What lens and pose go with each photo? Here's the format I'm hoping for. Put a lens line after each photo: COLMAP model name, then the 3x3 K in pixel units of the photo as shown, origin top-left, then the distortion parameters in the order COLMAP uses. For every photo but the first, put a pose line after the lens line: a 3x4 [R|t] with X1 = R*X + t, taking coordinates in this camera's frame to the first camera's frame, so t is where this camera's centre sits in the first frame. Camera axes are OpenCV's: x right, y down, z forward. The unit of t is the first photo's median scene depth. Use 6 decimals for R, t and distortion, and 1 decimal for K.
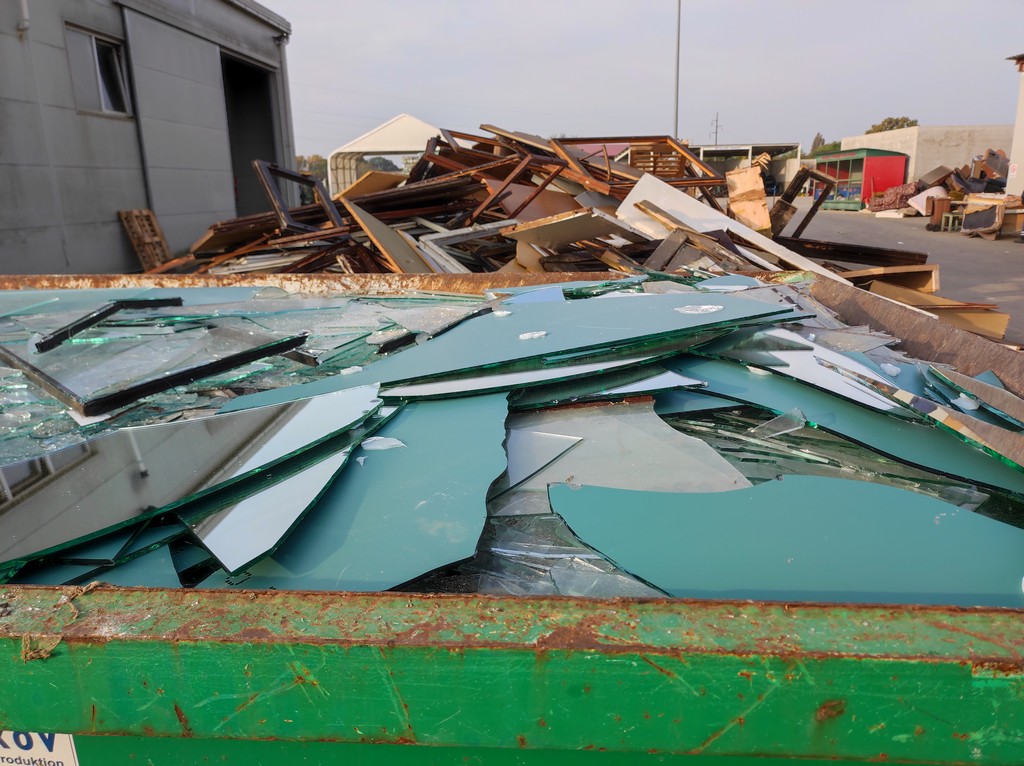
lens RADIAL K [[762.4, 0, 512.0], [0, 762.4, 383.0], [0, 0, 1]] dist [0.000687, -0.000968]
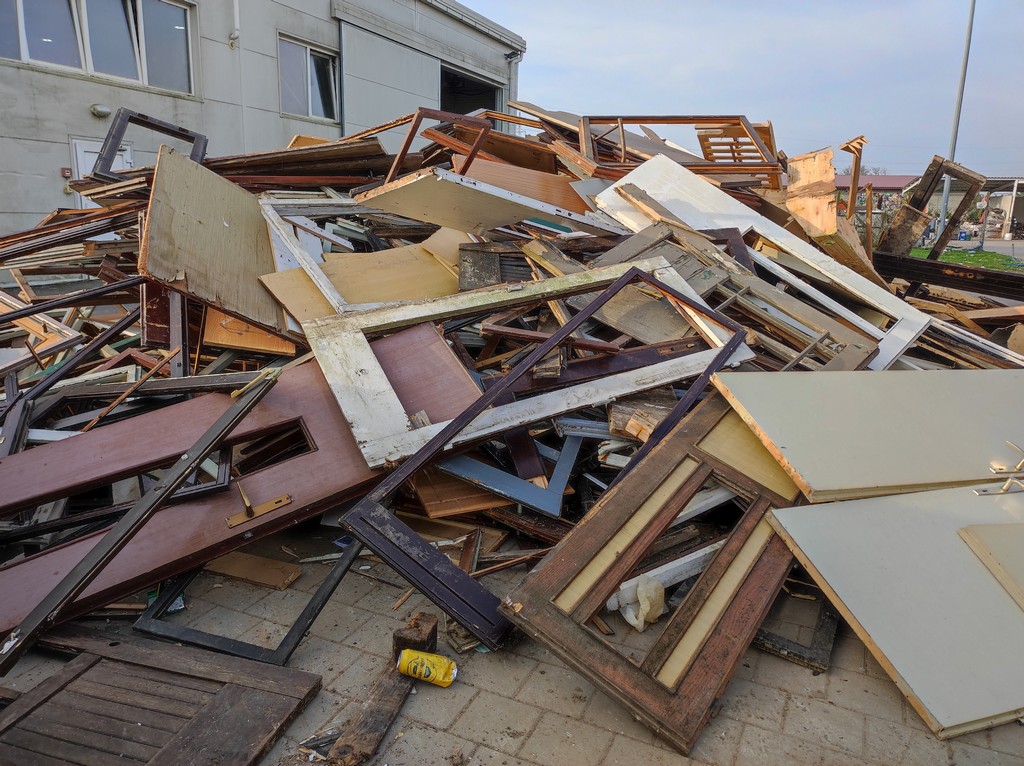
lens RADIAL K [[747.3, 0, 512.0], [0, 747.3, 383.0], [0, 0, 1]] dist [0.041856, -0.028237]
pose [[0.925836, 0.126080, -0.356274, 0.167496], [-0.139255, 0.990190, -0.011464, -0.007007], [0.351334, 0.060227, 0.934311, 0.121850]]
